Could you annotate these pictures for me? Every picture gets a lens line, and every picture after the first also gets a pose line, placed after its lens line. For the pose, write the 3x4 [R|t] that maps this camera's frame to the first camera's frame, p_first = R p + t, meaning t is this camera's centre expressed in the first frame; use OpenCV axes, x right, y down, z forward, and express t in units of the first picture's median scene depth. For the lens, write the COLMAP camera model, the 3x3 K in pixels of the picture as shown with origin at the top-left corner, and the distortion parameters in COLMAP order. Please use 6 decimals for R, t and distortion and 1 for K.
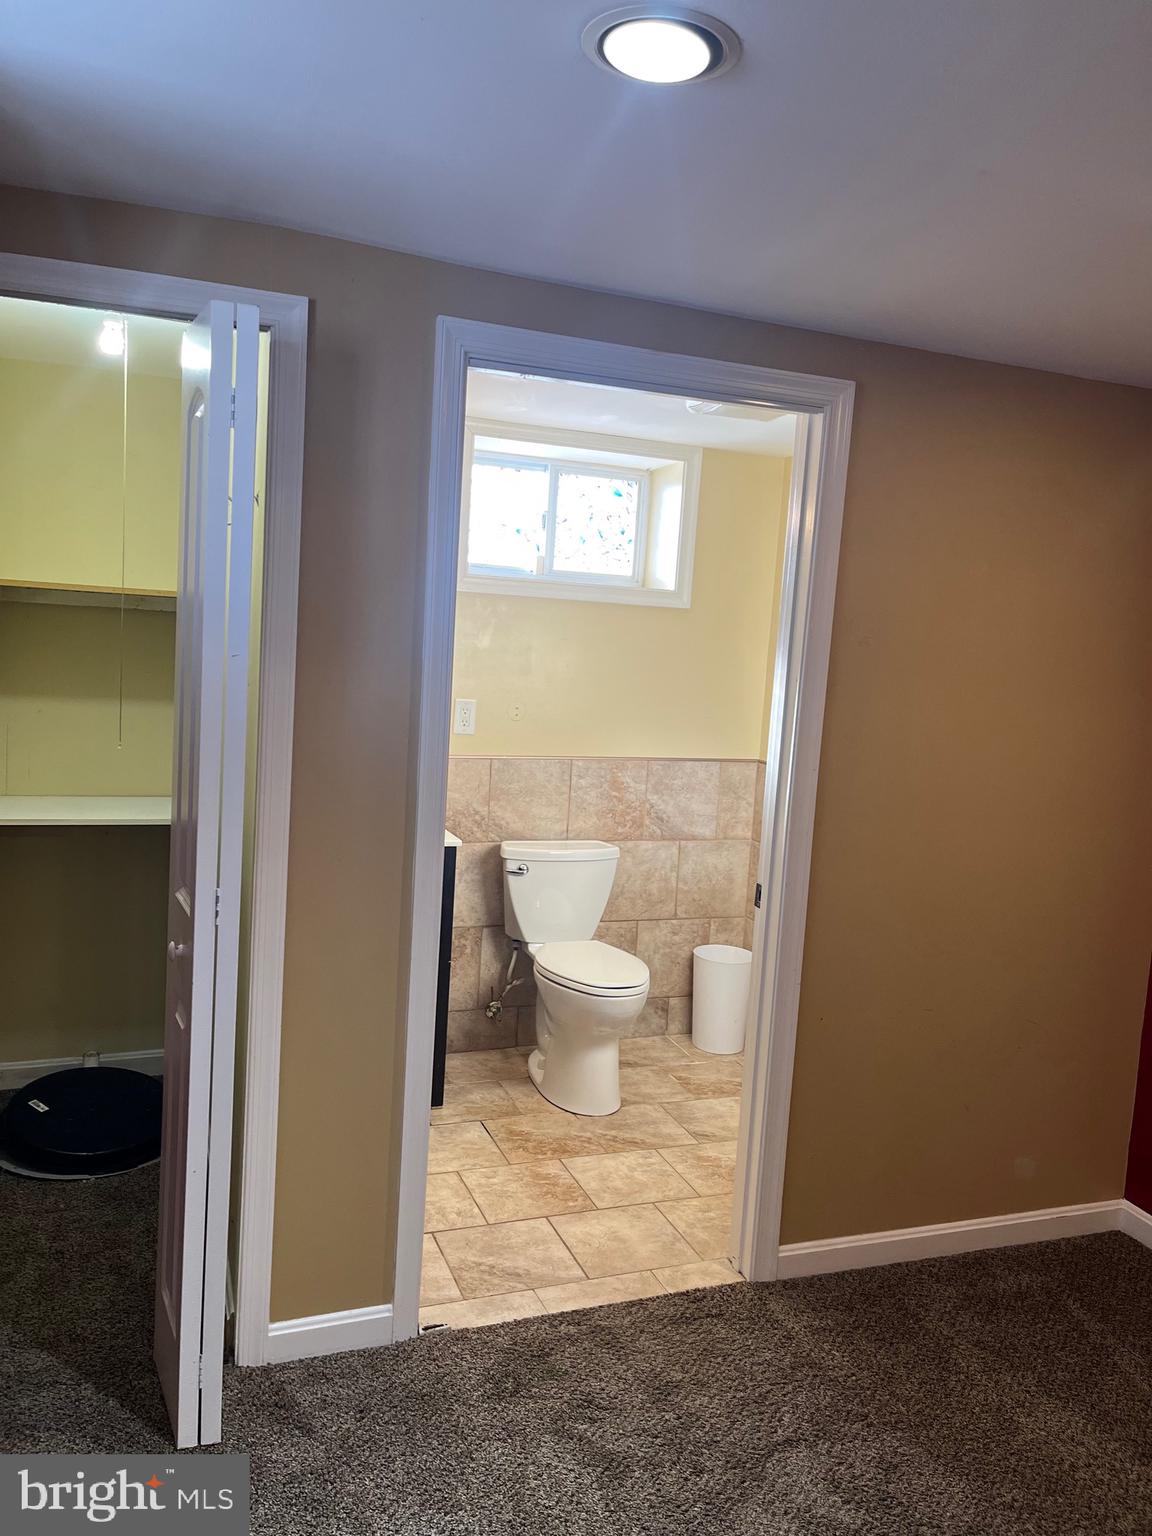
lens RADIAL K [[1177.5, 0, 576.0], [0, 1177.5, 768.0], [0, 0, 1]] dist [0.029889, -0.002183]
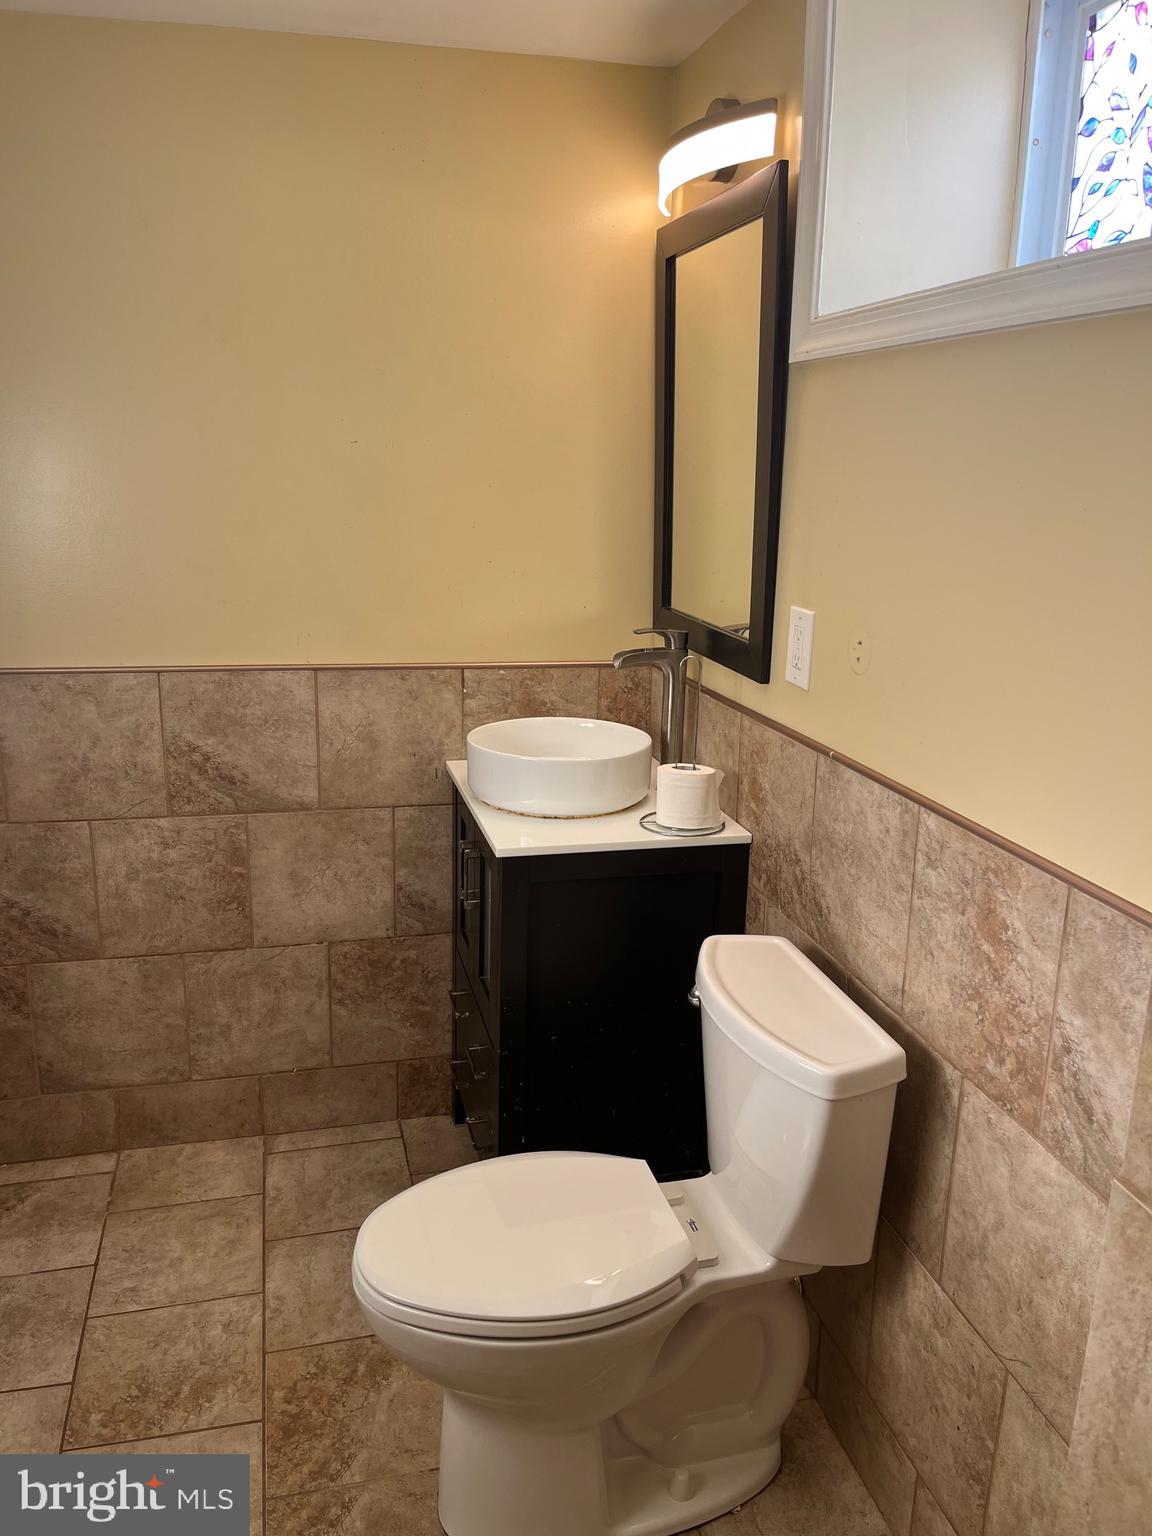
lens RADIAL K [[1145.0, 0, 576.0], [0, 1145.0, 768.0], [0, 0, 1]] dist [-0.032141, -0.000734]
pose [[-0.109327, 0.196104, -0.974469, 0.343415], [-0.141828, 0.967238, 0.210561, -0.076354], [0.983836, 0.161227, -0.077933, 0.923733]]
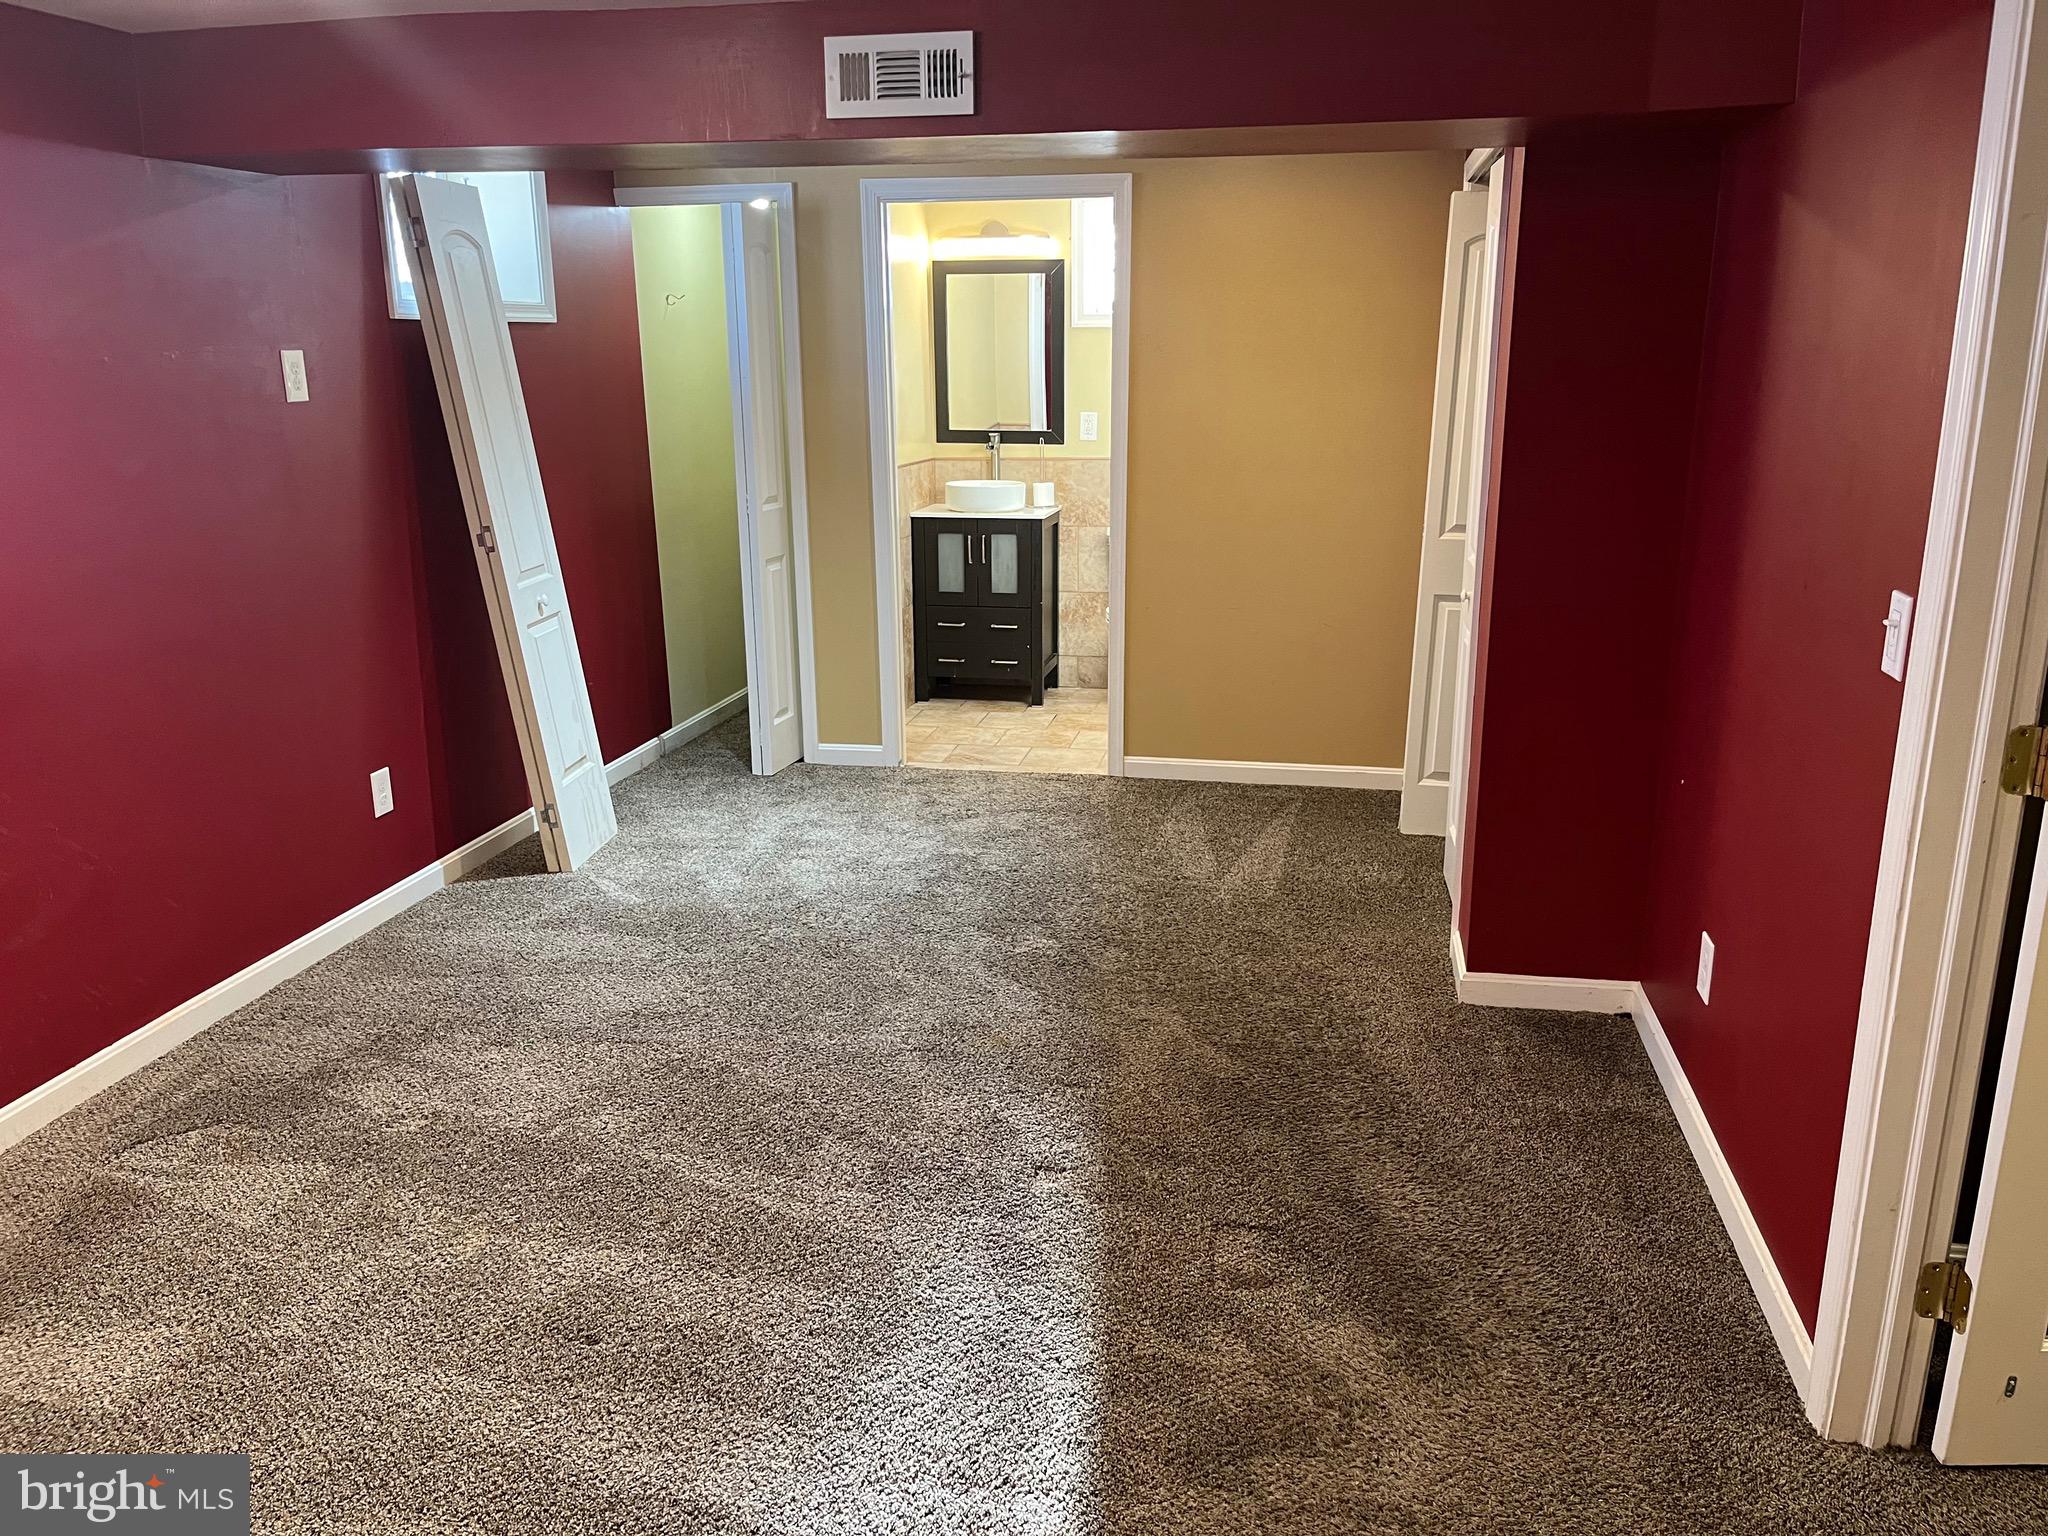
lens RADIAL K [[1570.0, 0, 1024.0], [0, 1570.0, 768.0], [0, 0, 1]] dist [0.029889, -0.002183]
pose [[0.851074, 0.069426, -0.520435, 0.751326], [-0.003273, 0.991902, 0.126967, 0.108329], [0.525035, -0.106355, 0.844409, -0.531979]]
